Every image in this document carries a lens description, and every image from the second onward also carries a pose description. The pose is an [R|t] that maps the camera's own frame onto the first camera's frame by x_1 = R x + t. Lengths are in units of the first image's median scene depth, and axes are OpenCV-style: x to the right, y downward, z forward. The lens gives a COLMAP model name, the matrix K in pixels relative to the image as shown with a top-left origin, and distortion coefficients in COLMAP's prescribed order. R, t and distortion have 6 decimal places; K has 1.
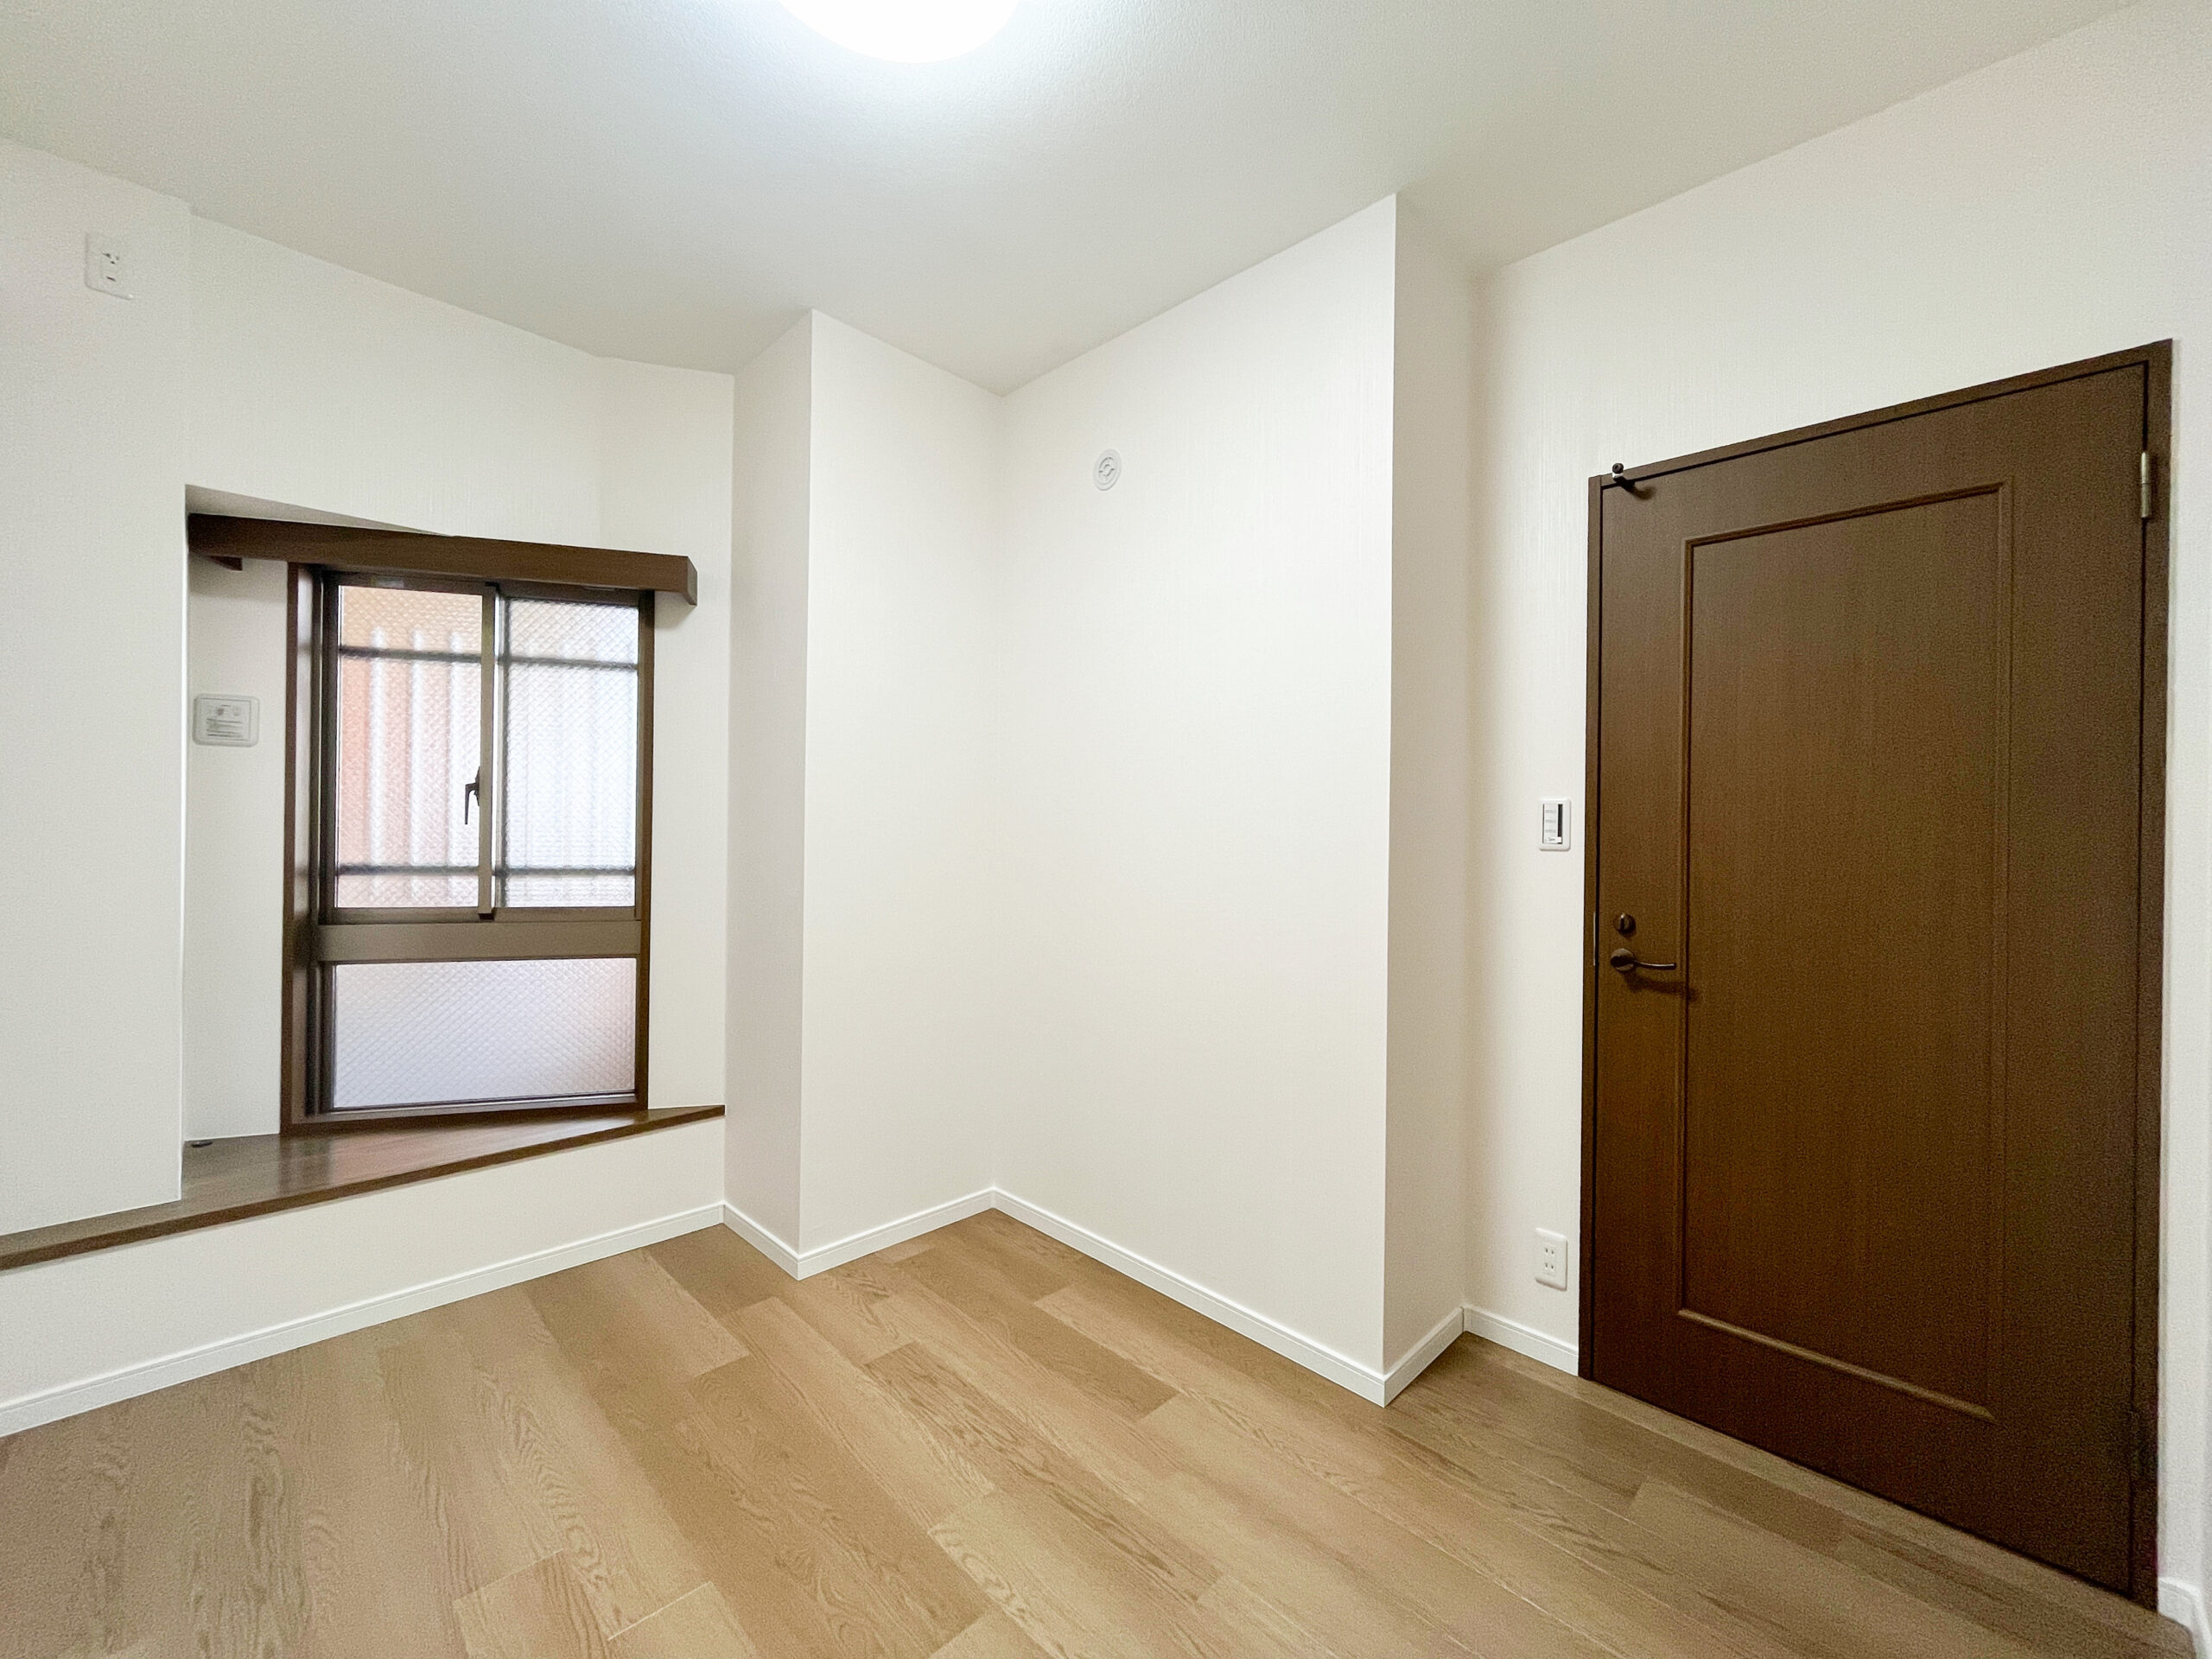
lens RADIAL K [[895.4, 0, 1105.6], [0, 895.4, 826.2], [0, 0, 1]] dist [-0.003437, 0.000572]
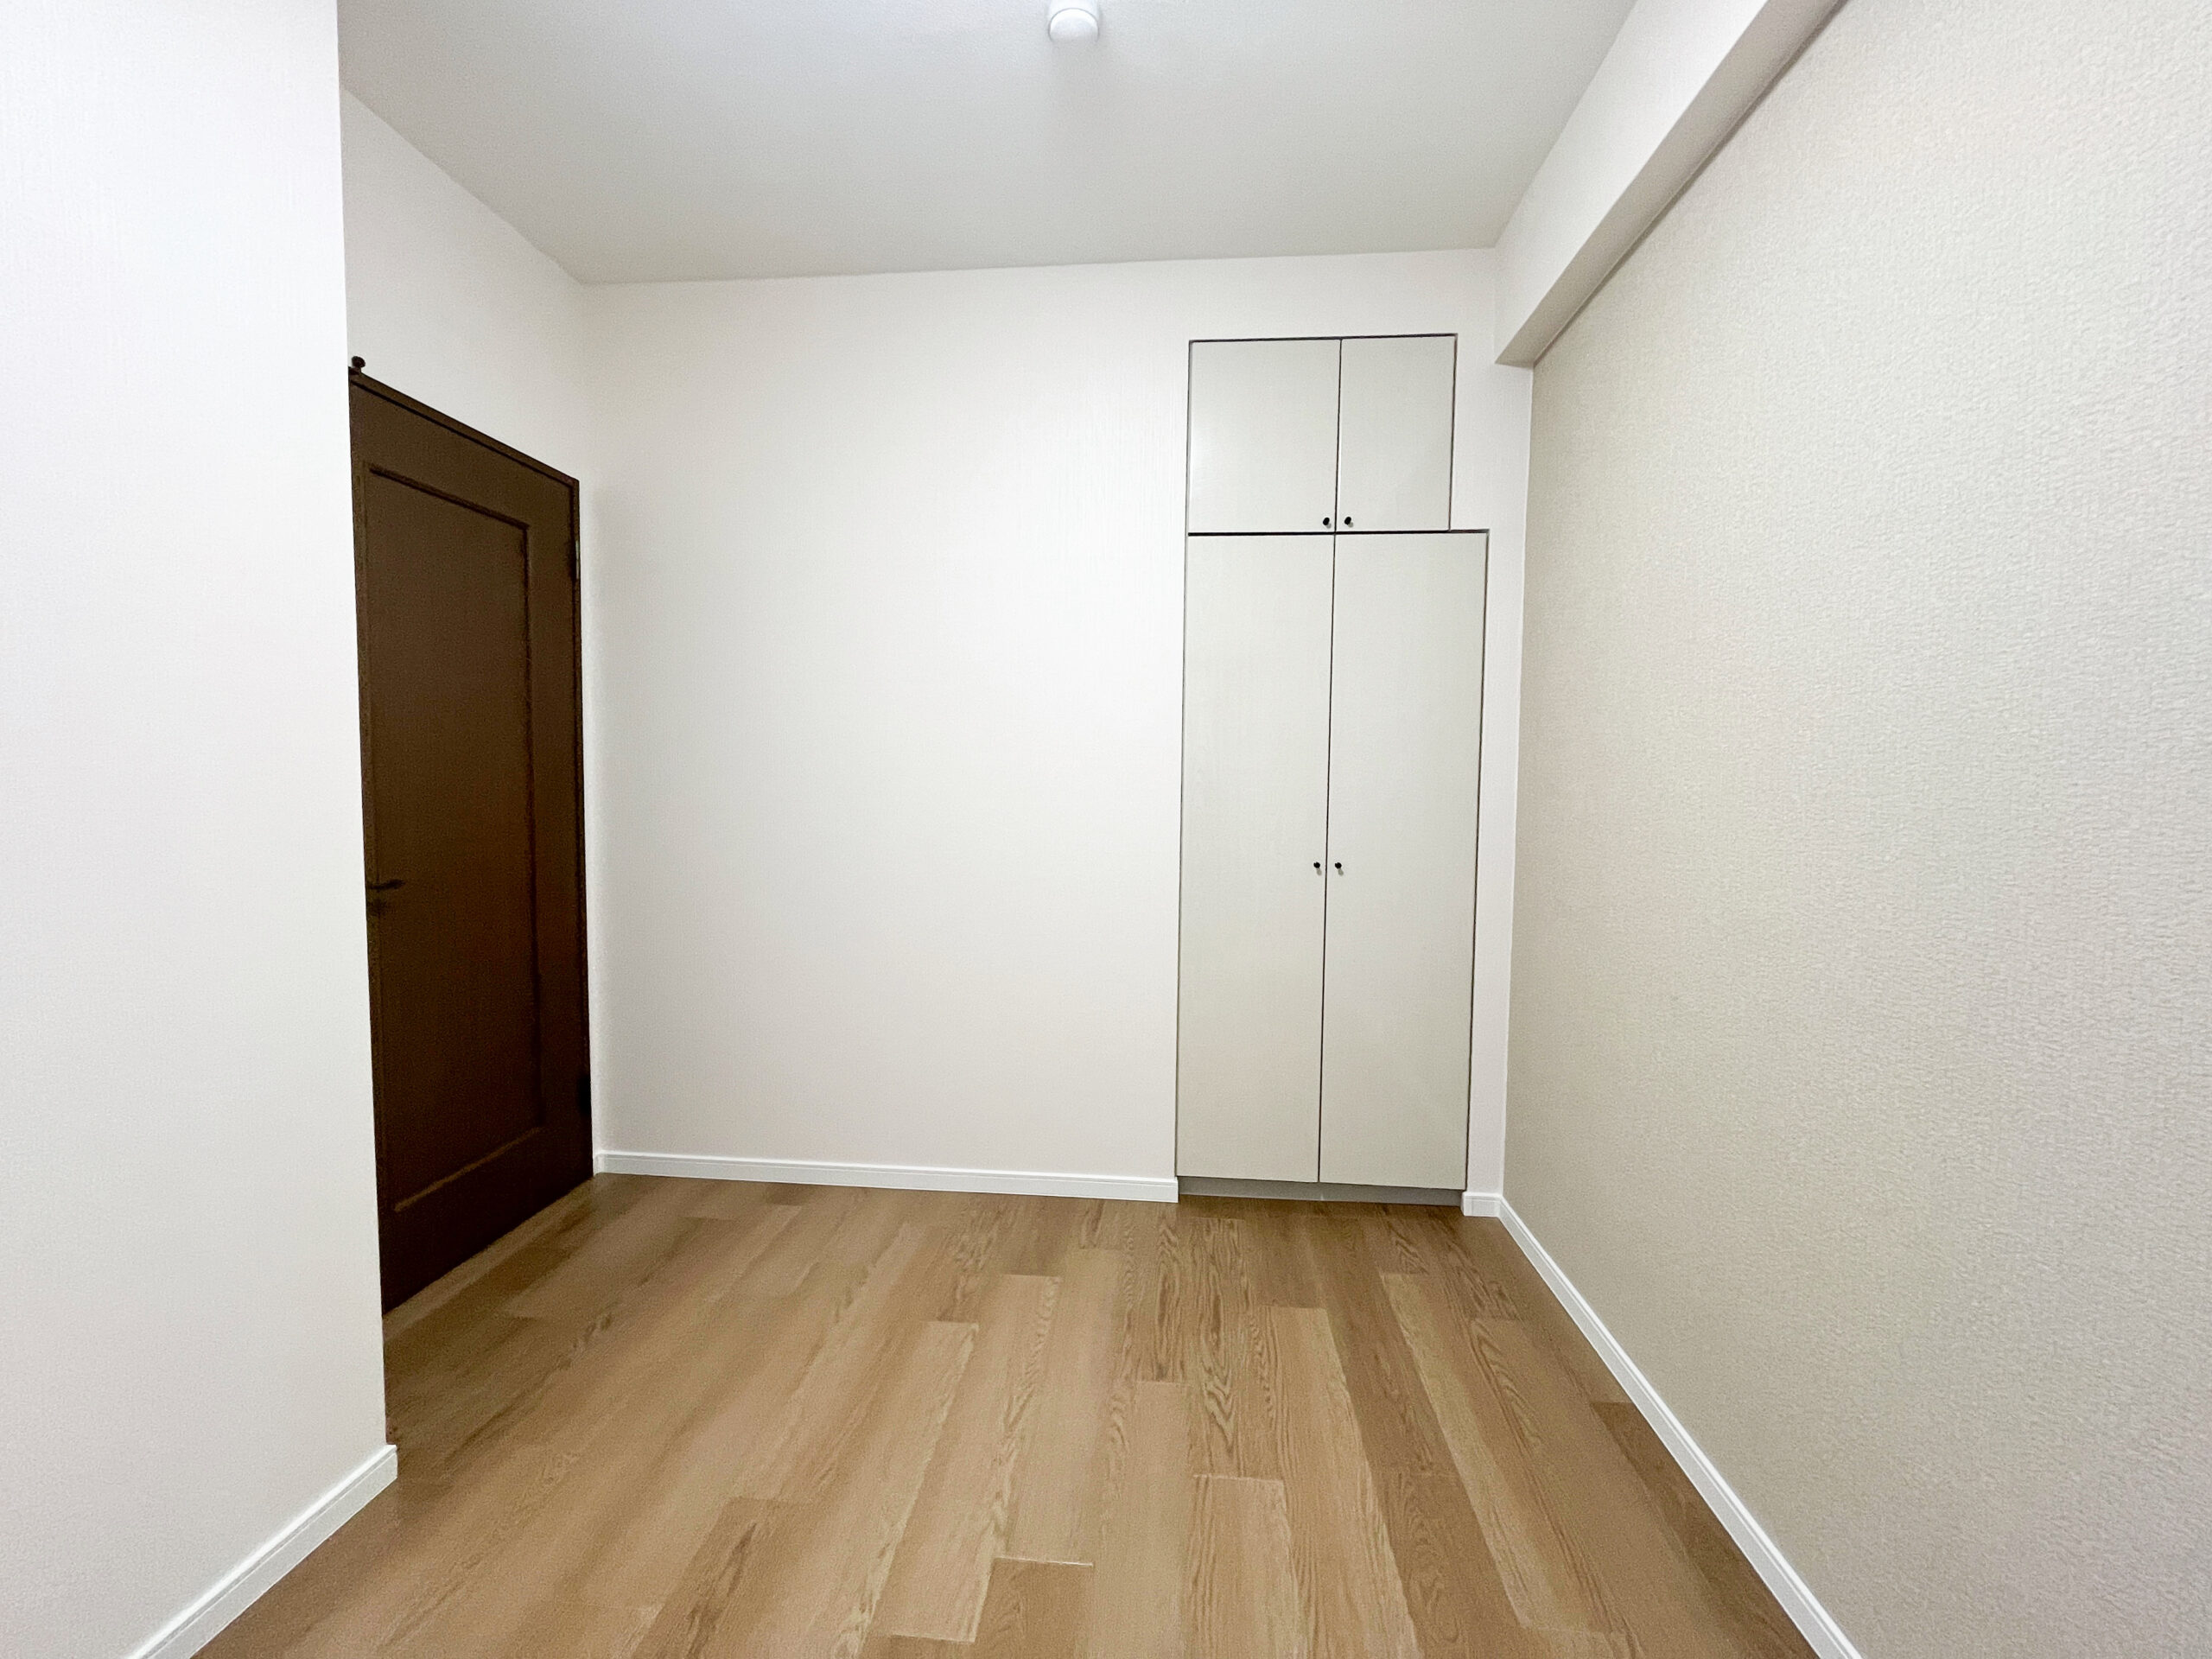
lens RADIAL K [[895.4, 0, 1105.6], [0, 895.4, 826.2], [0, 0, 1]] dist [-0.003437, 0.000572]
pose [[-0.643881, -0.060194, 0.762754, -0.842598], [-0.020163, 0.997889, 0.061729, 0.012928], [-0.764860, 0.024367, -0.643735, 1.281699]]
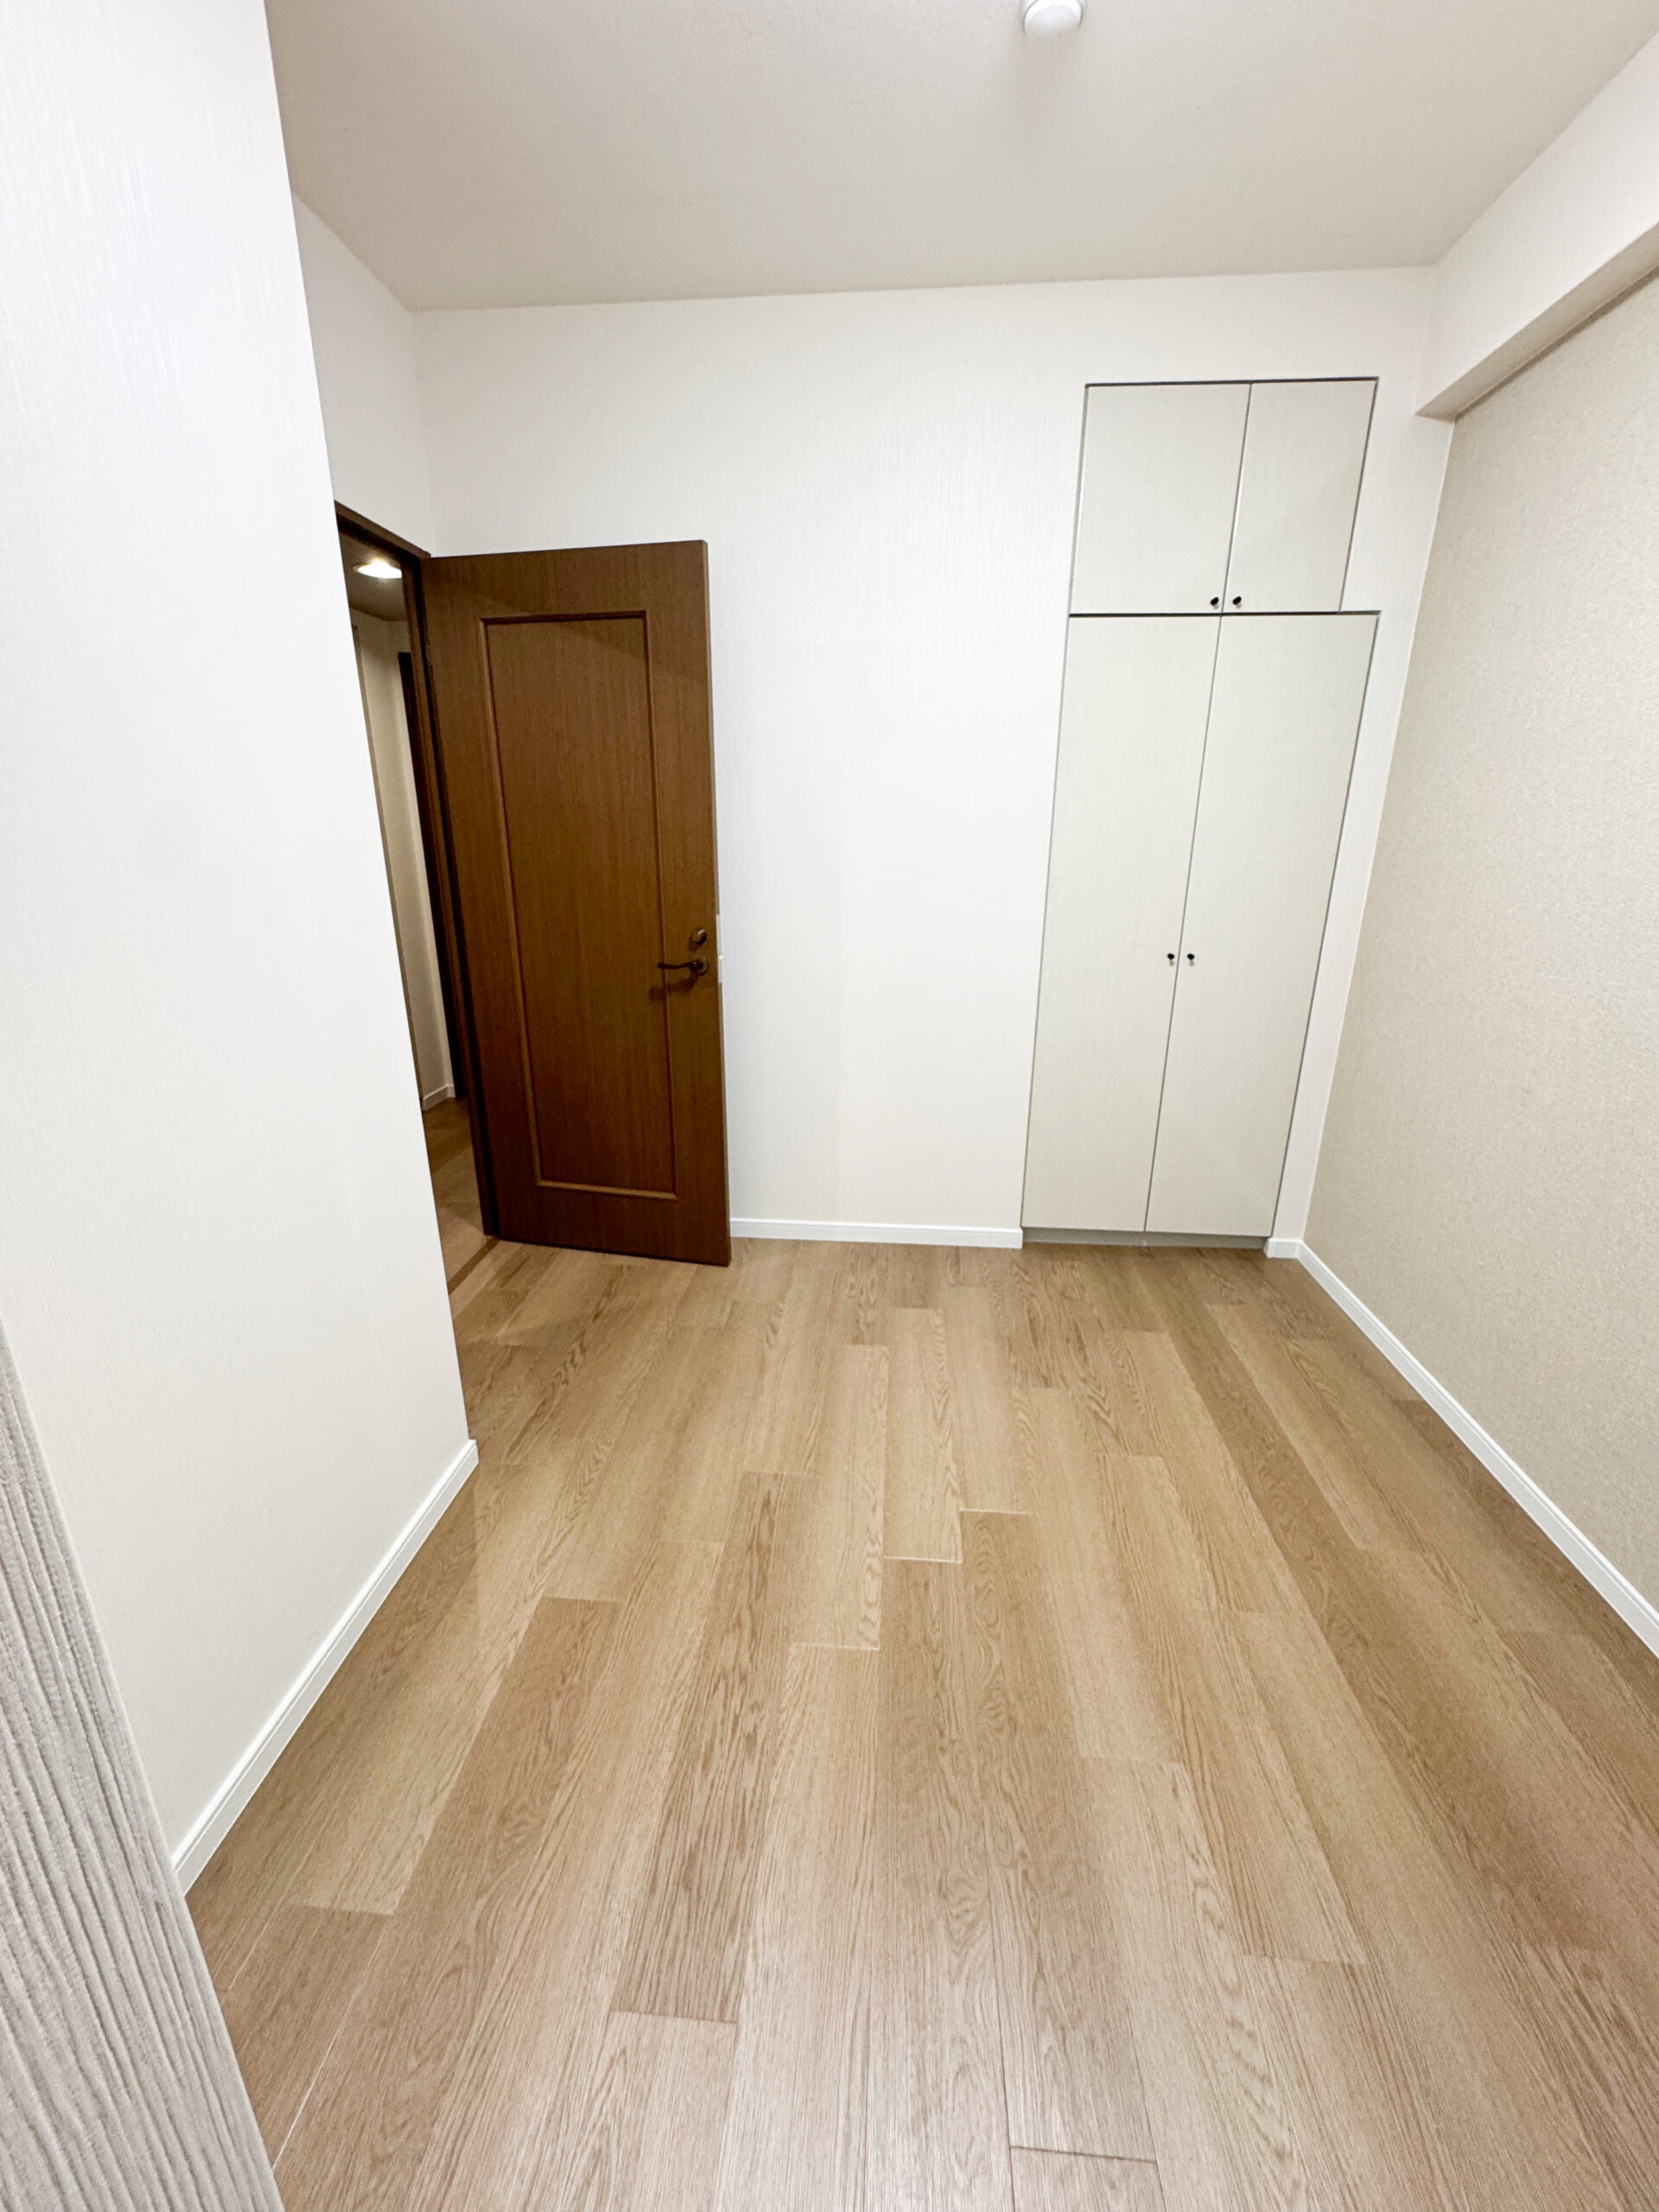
lens RADIAL K [[886.6, 0, 830.0], [0, 886.6, 1102.7], [0, 0, 1]] dist [-0.003426, -0.000293]
pose [[-0.649561, -0.247418, 0.718927, -0.733979], [-0.014869, 0.949524, 0.313343, -0.083277], [-0.760164, 0.192845, -0.620452, 1.570555]]
